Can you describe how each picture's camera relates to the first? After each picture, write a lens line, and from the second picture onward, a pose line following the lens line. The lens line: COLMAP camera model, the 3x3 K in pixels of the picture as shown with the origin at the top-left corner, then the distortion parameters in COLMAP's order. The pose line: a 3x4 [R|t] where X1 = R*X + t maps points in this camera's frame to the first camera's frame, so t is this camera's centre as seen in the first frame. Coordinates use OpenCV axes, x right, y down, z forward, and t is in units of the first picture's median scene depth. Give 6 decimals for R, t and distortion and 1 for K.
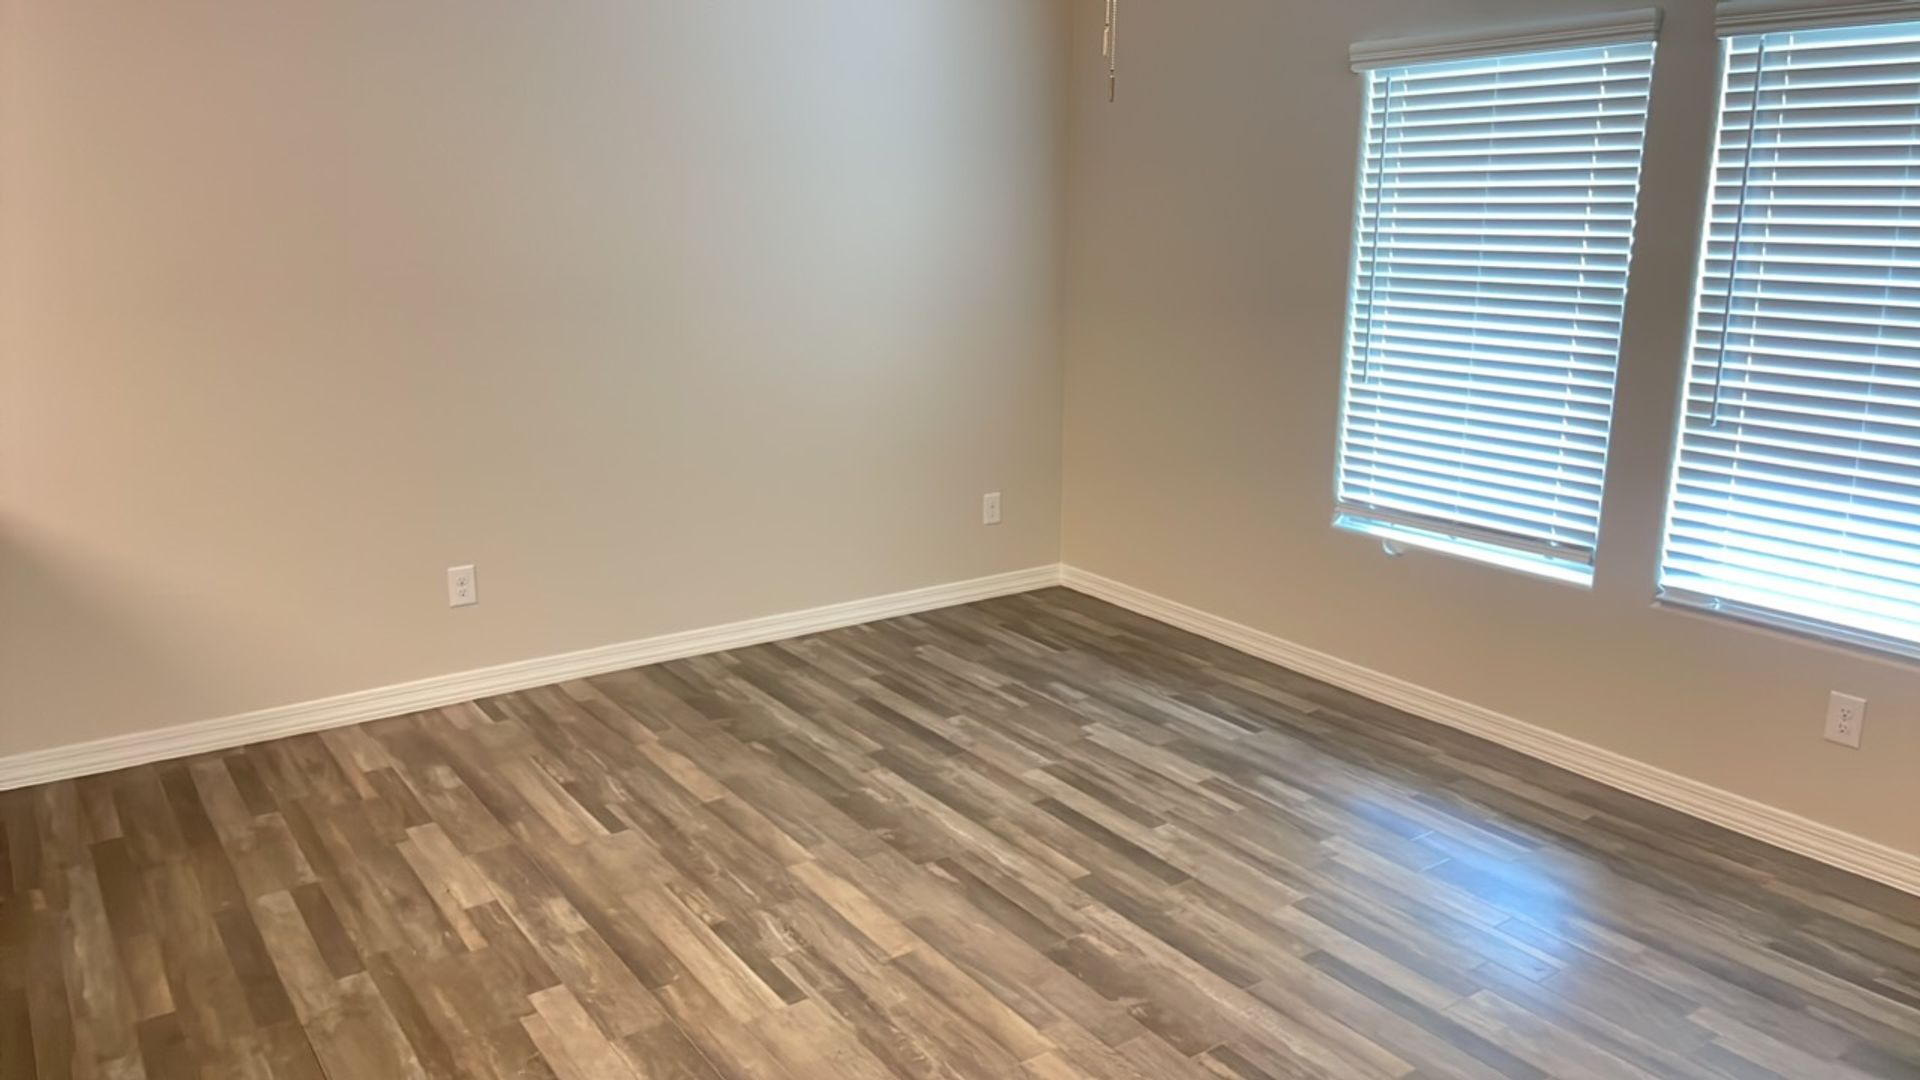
lens RADIAL K [[1356.0, 0, 1017.3], [0, 1356.0, 532.0], [0, 0, 1]] dist [0.023472, -0.001276]
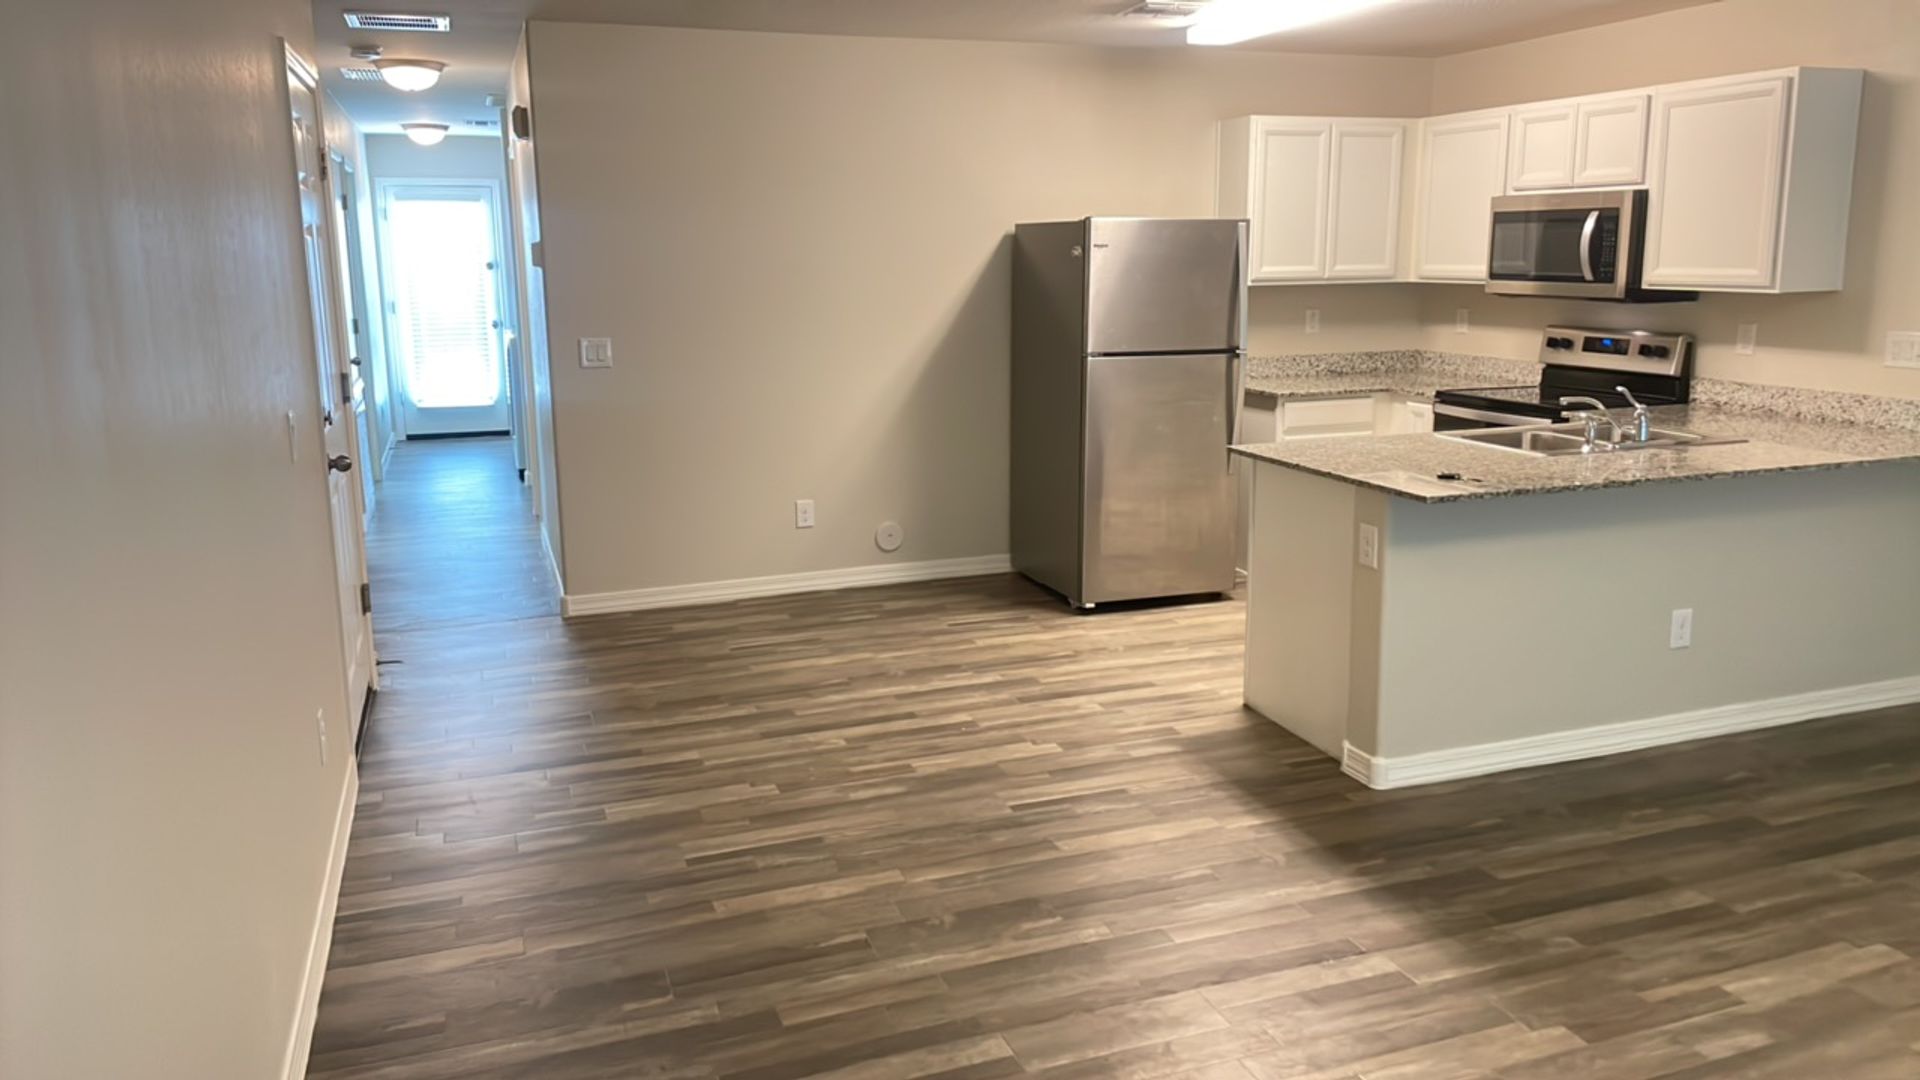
lens RADIAL K [[1356.0, 0, 1017.3], [0, 1356.0, 532.0], [0, 0, 1]] dist [0.023472, -0.001276]
pose [[-0.292899, 0.171269, -0.940679, 1.218004], [-0.217411, 0.946126, 0.239955, -0.311562], [0.931098, 0.274797, -0.239883, 1.390567]]
